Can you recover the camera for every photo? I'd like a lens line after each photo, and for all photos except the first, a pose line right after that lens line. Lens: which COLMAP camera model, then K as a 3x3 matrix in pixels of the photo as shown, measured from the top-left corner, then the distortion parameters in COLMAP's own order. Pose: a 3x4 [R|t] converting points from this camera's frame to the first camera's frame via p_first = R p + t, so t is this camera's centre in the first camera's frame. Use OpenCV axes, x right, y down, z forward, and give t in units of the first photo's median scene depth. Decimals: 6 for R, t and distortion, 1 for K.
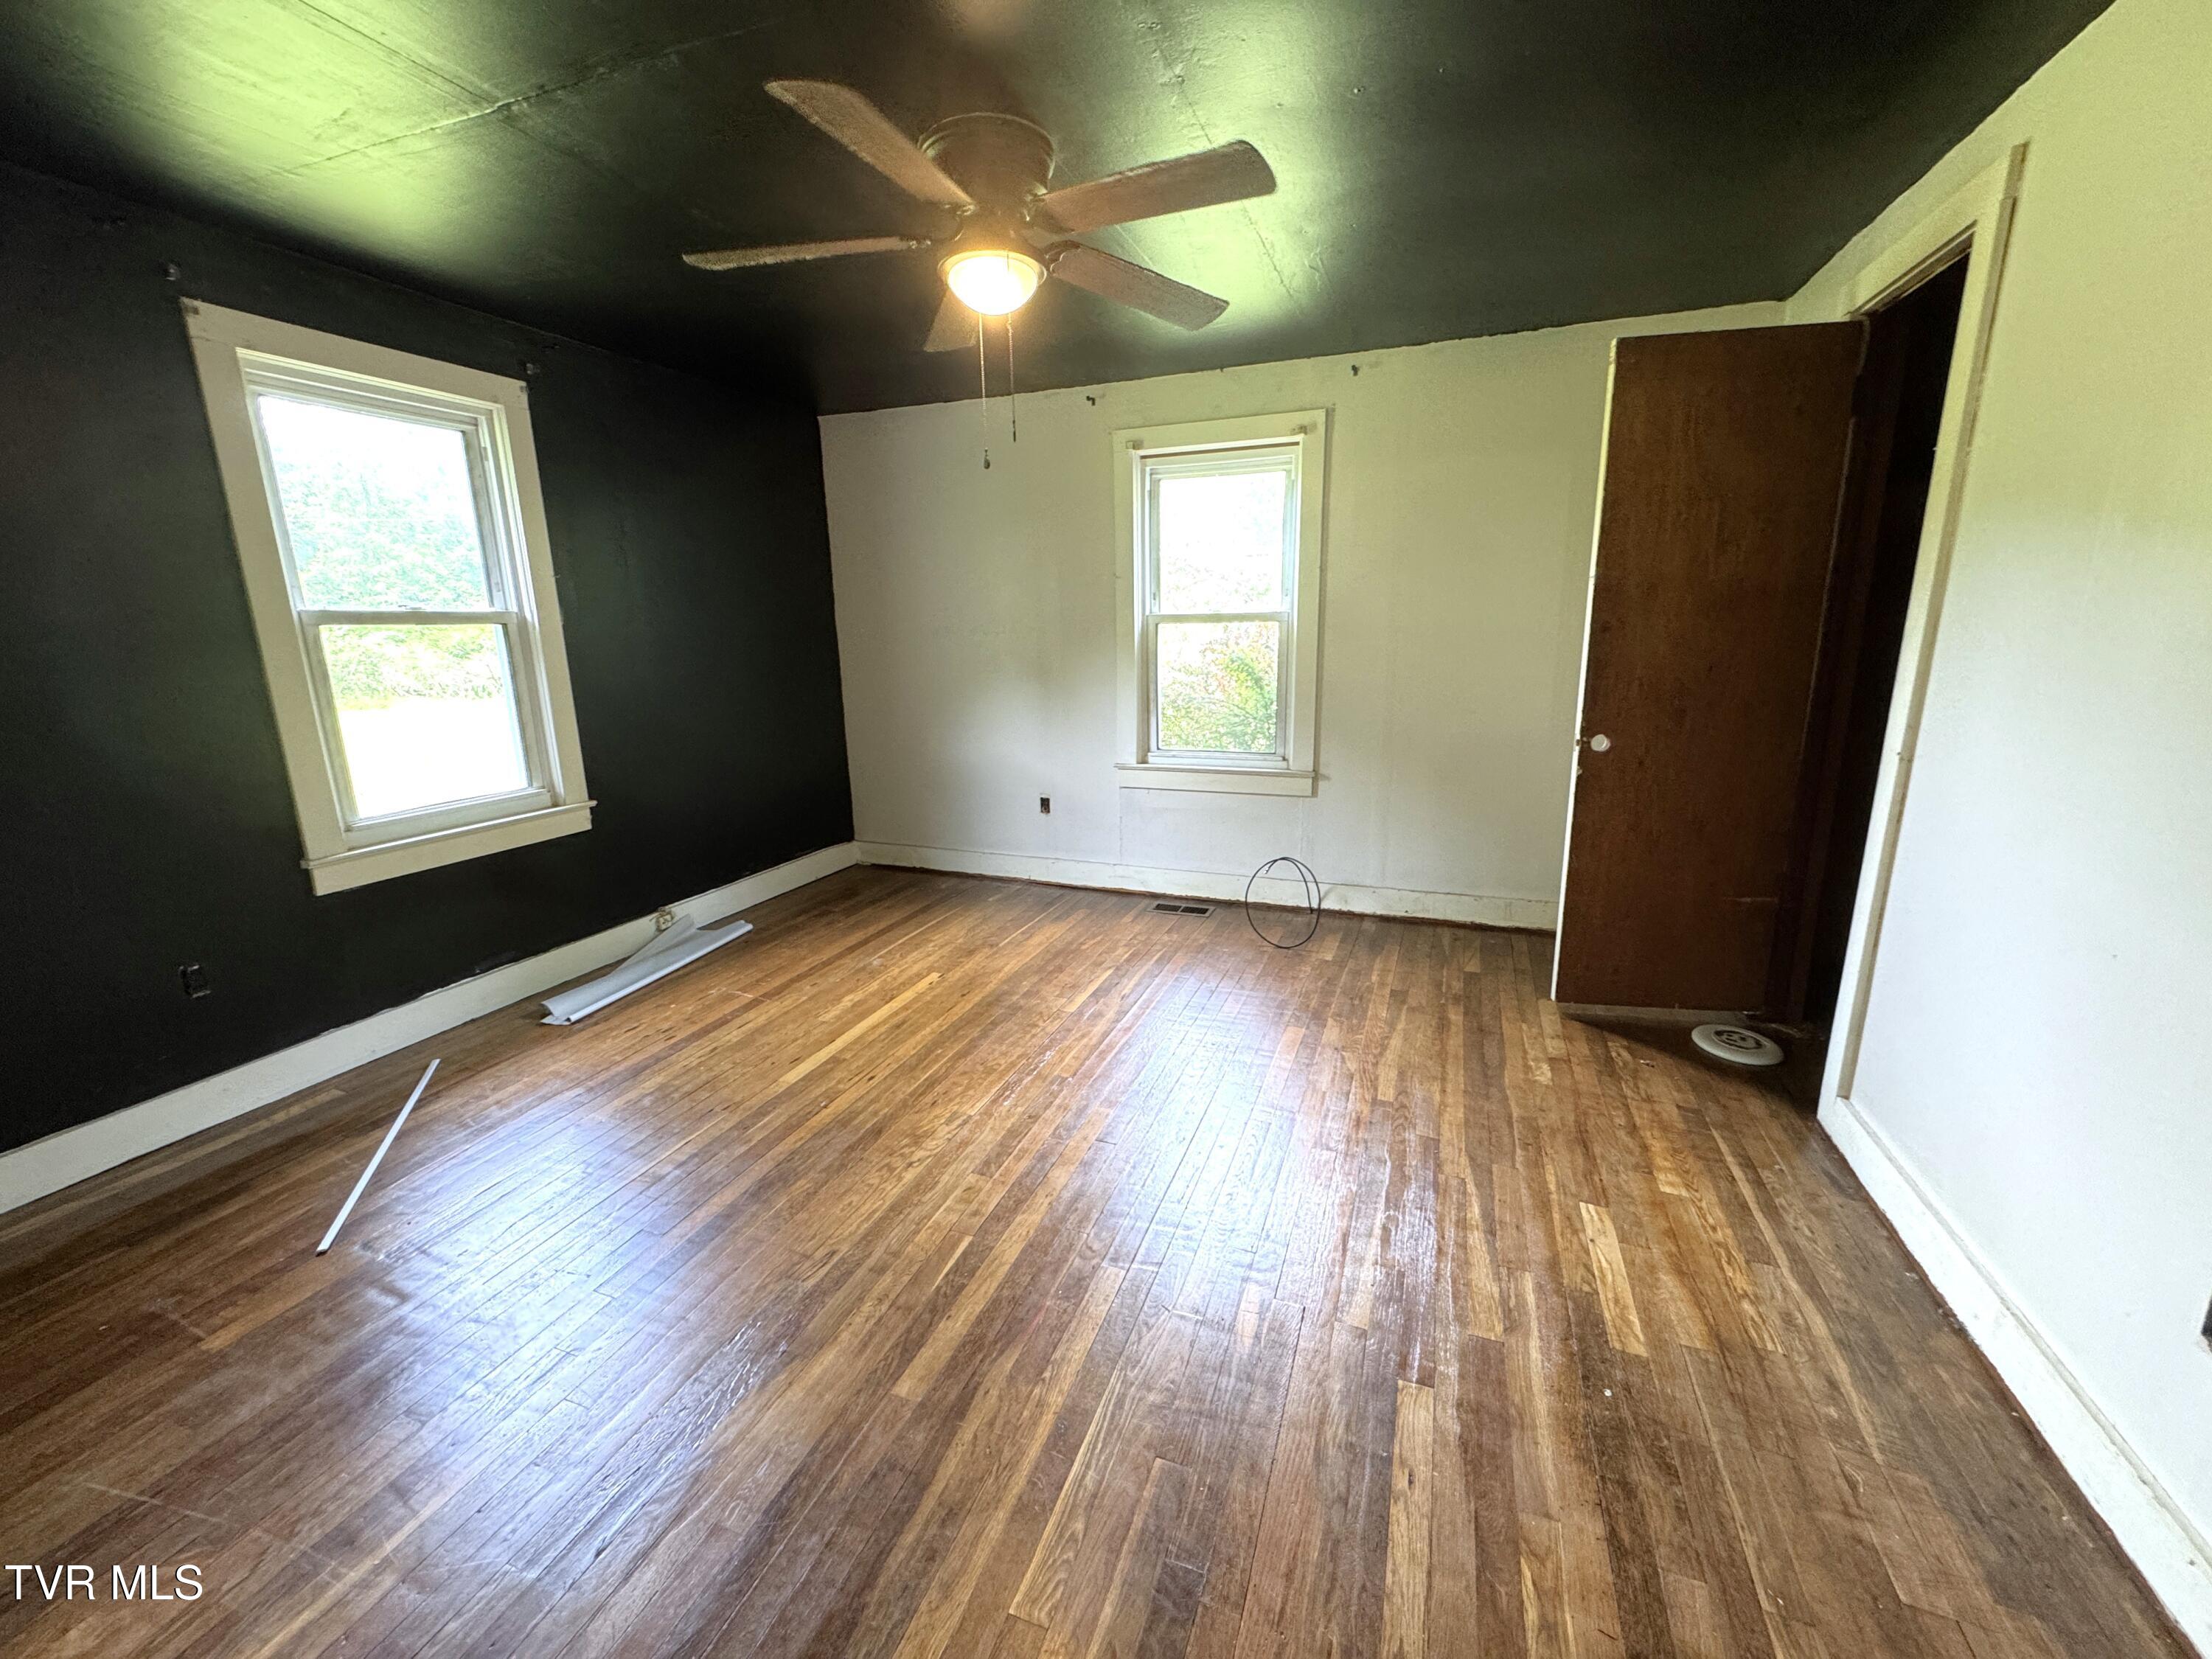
lens RADIAL K [[879.1, 0, 1105.0], [0, 879.1, 827.7], [0, 0, 1]] dist [-0.002004, 0.000090]
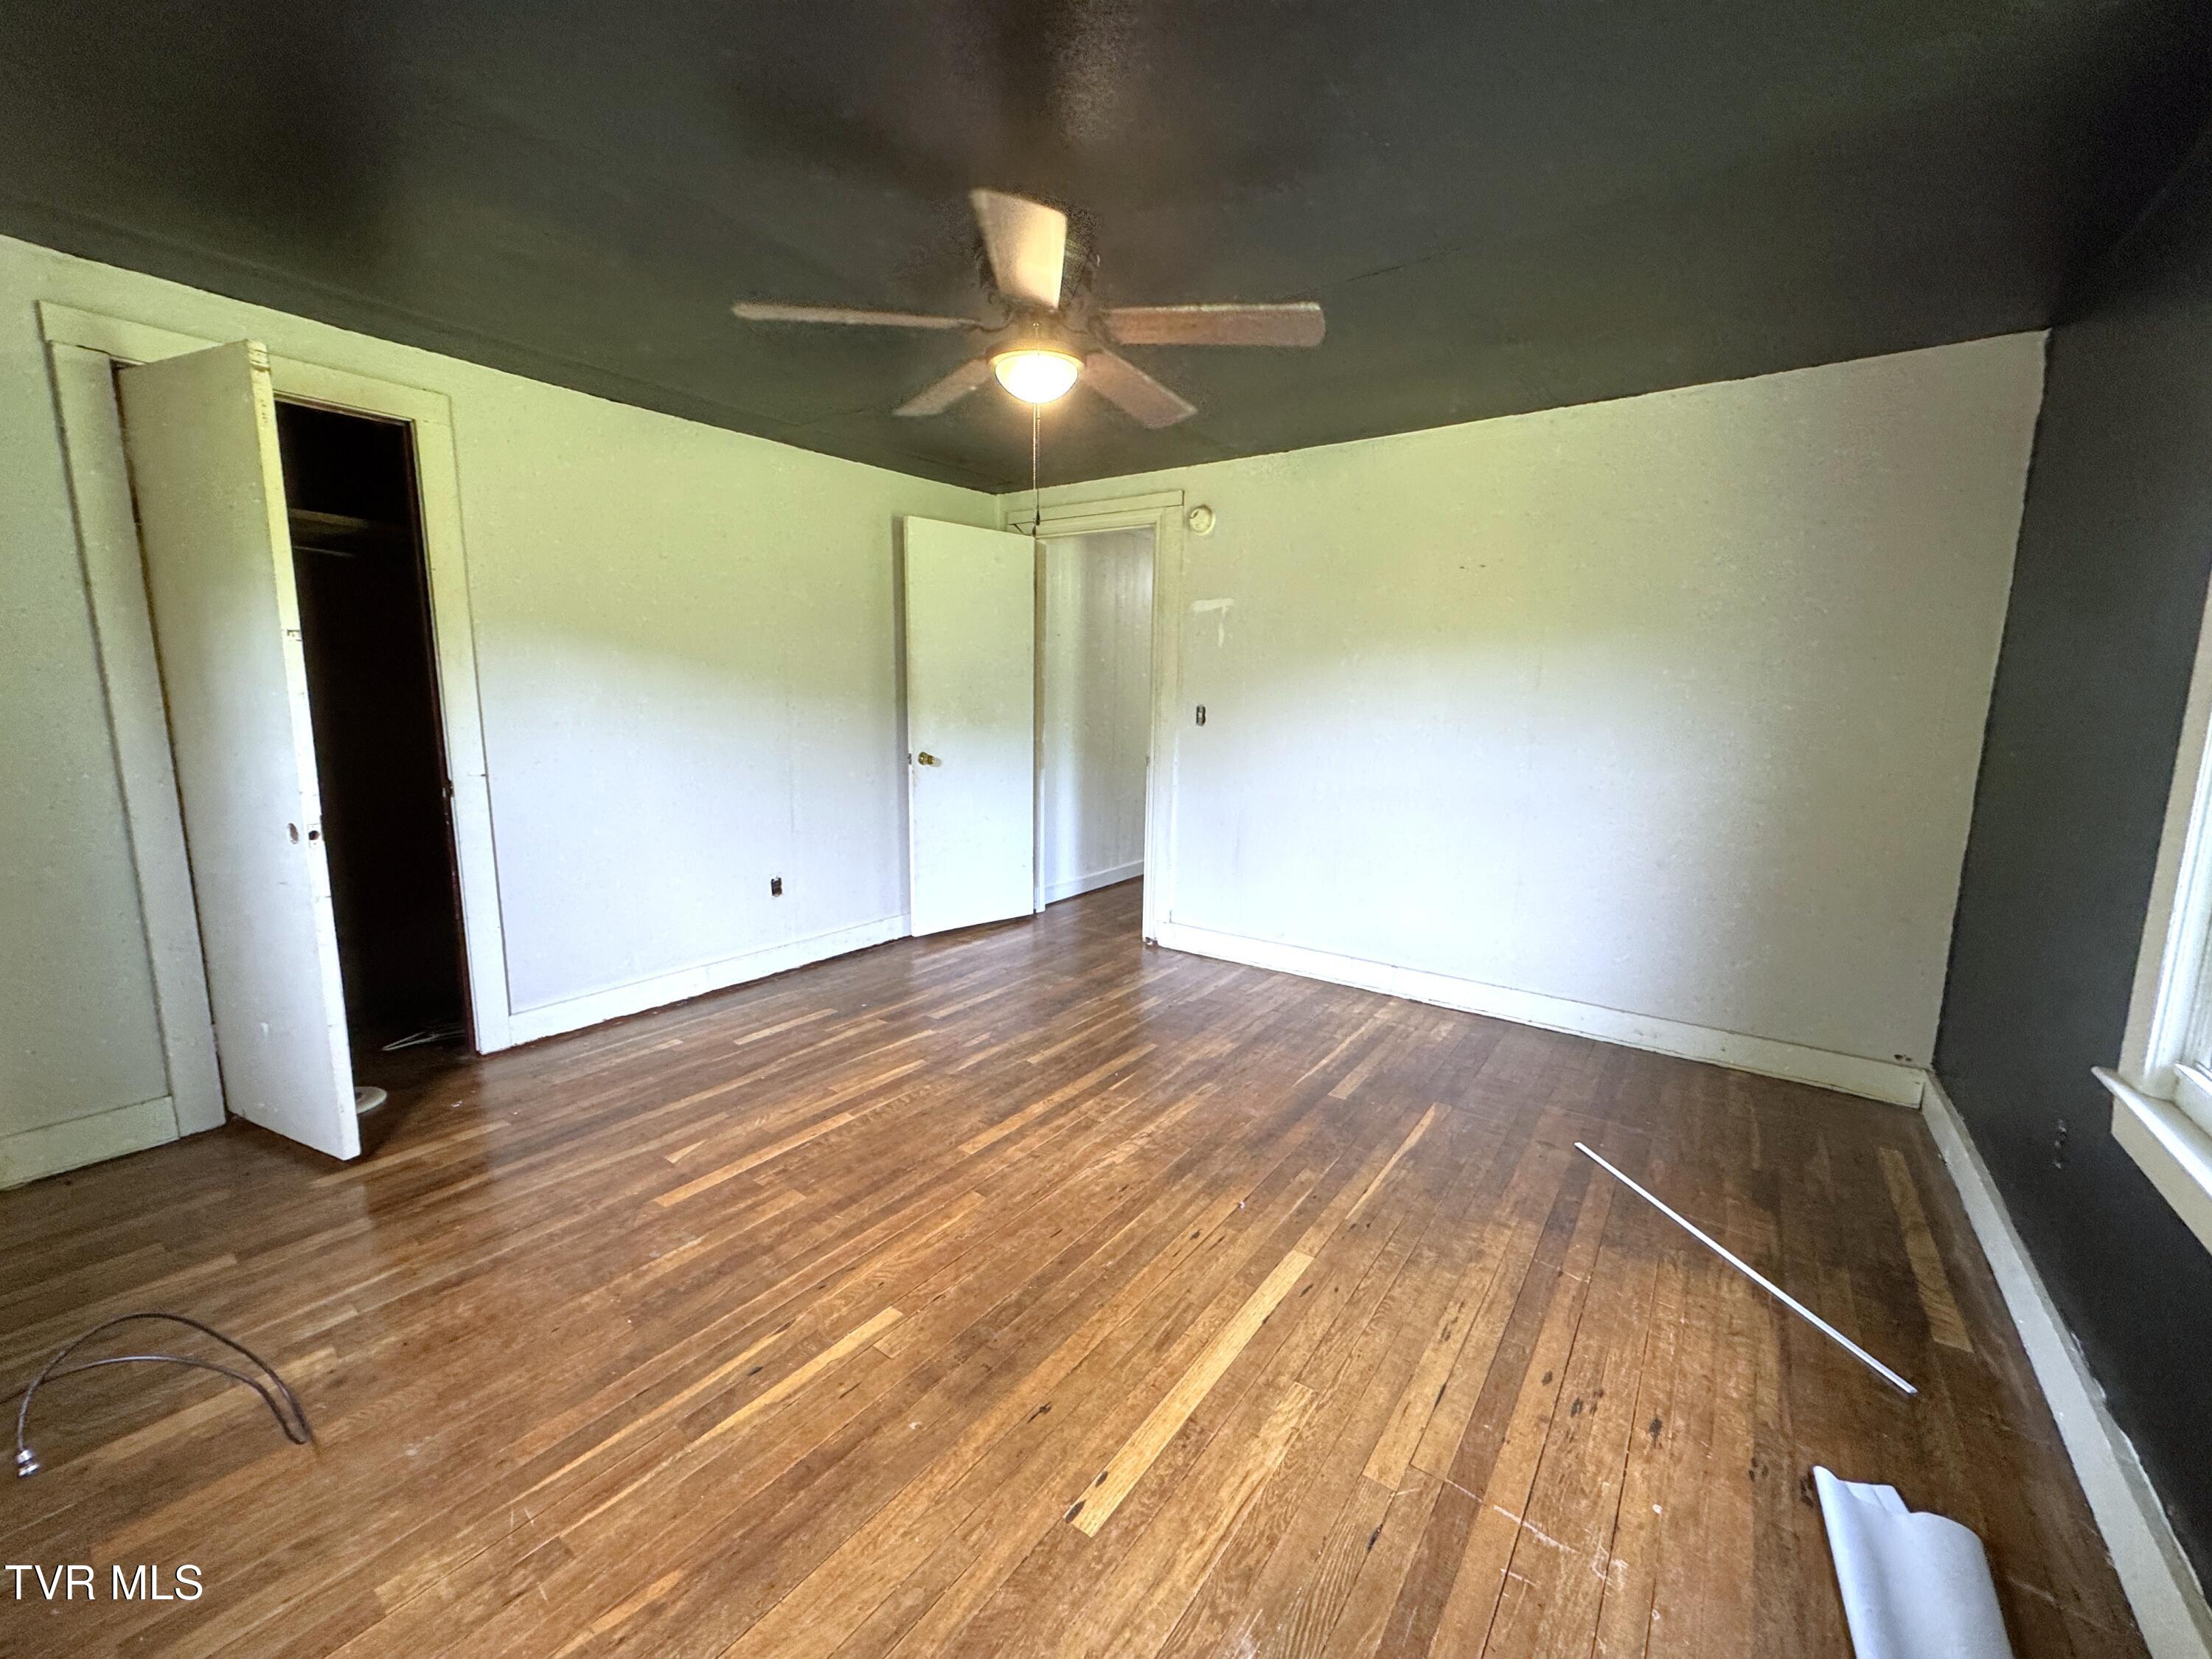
lens RADIAL K [[879.1, 0, 1105.0], [0, 879.1, 827.7], [0, 0, 1]] dist [-0.002004, 0.000090]
pose [[-0.965277, -0.038249, 0.258412, -0.347531], [0.062118, 0.927239, 0.369282, -0.339371], [-0.253735, 0.372512, -0.892667, 1.468063]]
